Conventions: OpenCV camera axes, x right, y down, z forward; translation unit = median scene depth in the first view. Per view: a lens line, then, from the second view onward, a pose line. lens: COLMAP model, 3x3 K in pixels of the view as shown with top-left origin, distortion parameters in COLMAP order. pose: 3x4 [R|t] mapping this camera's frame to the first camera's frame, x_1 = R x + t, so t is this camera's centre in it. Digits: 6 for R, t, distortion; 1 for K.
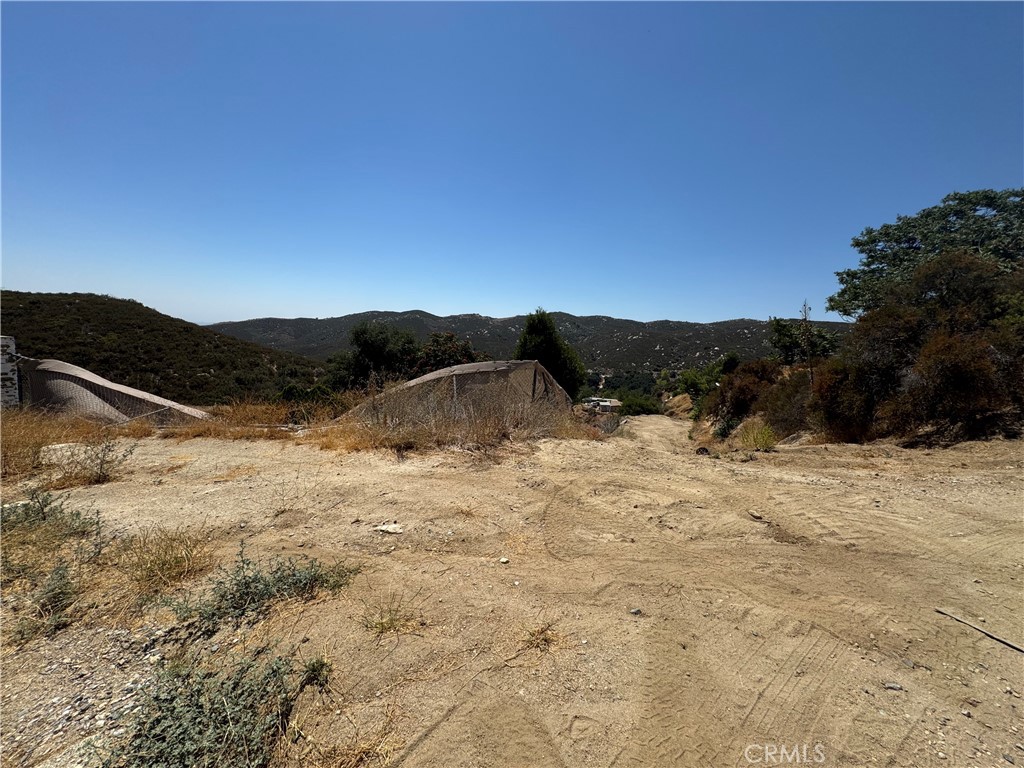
lens RADIAL K [[411.3, 0, 512.0], [0, 411.3, 382.2], [0, 0, 1]] dist [-0.002469, 0.001029]
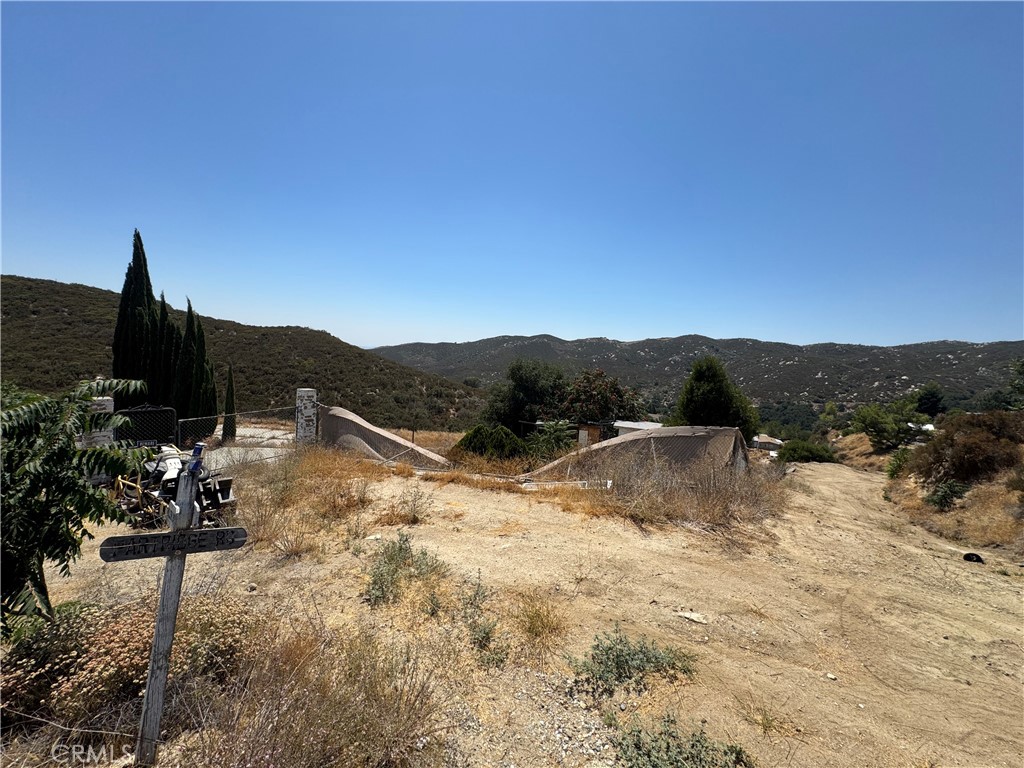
lens RADIAL K [[411.3, 0, 512.0], [0, 411.3, 382.2], [0, 0, 1]] dist [-0.002469, 0.001029]
pose [[0.954853, 0.023412, -0.296156, -0.175062], [-0.040008, 0.997943, -0.050100, -0.093514], [0.294374, 0.059687, 0.953825, -0.128996]]
